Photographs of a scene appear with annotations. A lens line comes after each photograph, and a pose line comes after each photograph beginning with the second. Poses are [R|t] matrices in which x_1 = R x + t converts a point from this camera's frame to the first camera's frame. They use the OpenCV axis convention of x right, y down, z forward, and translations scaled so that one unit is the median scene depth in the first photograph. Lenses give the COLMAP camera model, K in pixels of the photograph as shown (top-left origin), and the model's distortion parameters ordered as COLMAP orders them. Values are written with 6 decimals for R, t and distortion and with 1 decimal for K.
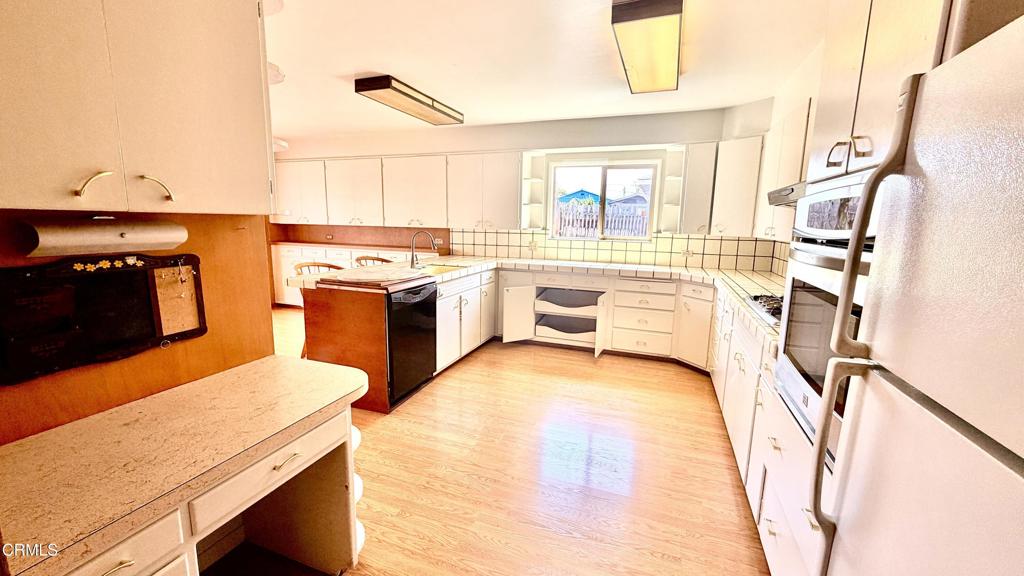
lens RADIAL K [[407.4, 0, 510.9], [0, 407.4, 289.0], [0, 0, 1]] dist [0.010288, -0.000172]
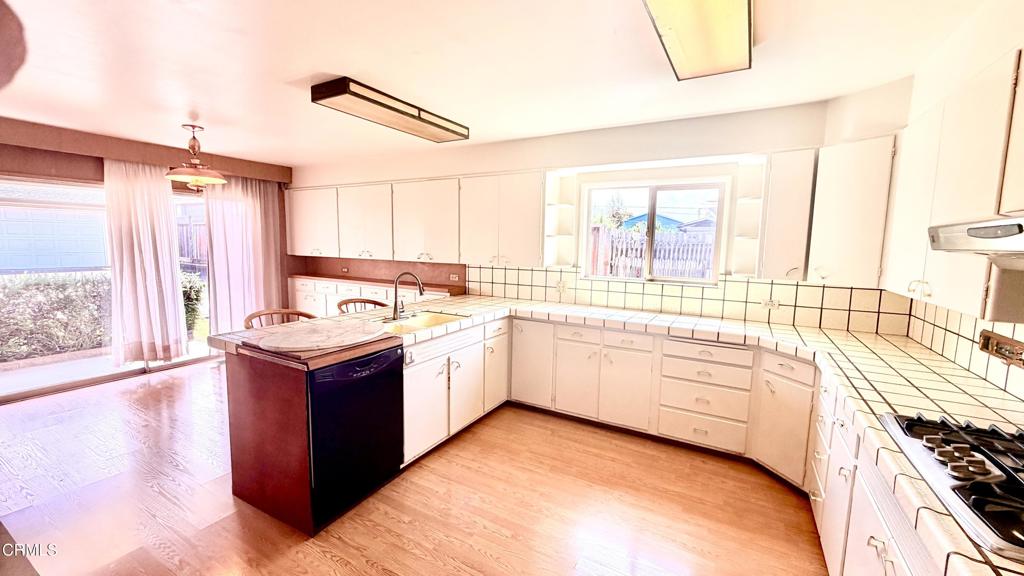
lens RADIAL K [[407.4, 0, 512.8], [0, 407.4, 288.7], [0, 0, 1]] dist [0.010288, -0.000172]
pose [[0.987131, 0.017490, -0.158954, 0.106695], [-0.026169, 0.998269, -0.052674, -0.069340], [0.157757, 0.056156, 0.985880, 0.236068]]
